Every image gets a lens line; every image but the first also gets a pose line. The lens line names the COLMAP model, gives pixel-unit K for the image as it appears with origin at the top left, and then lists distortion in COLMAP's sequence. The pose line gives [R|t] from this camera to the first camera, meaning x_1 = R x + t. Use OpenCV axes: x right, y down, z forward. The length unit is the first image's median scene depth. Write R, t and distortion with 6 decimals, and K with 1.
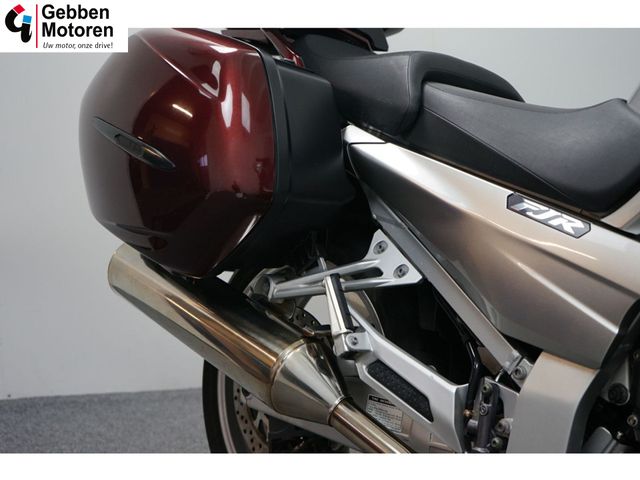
lens RADIAL K [[925.7, 0, 320.0], [0, 925.7, 240.0], [0, 0, 1]] dist [-0.014444, -0.011927]
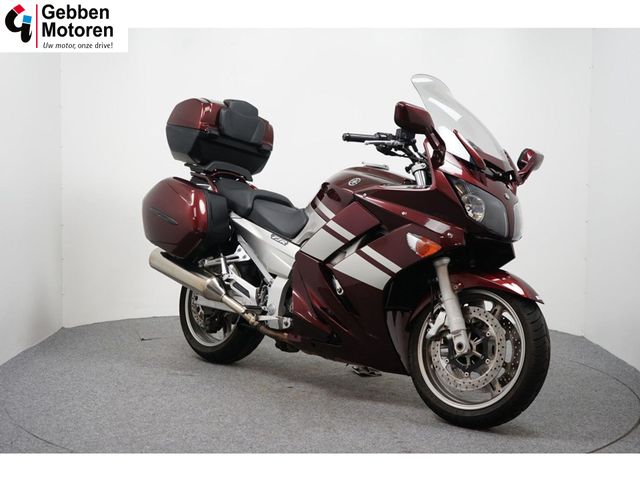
lens RADIAL K [[925.7, 0, 320.0], [0, 925.7, 240.0], [0, 0, 1]] dist [-0.014444, -0.011927]
pose [[0.998009, 0.029753, 0.055617, 0.171960], [-0.026434, 0.997879, -0.059485, 0.164269], [-0.057269, 0.057896, 0.996679, -2.342138]]
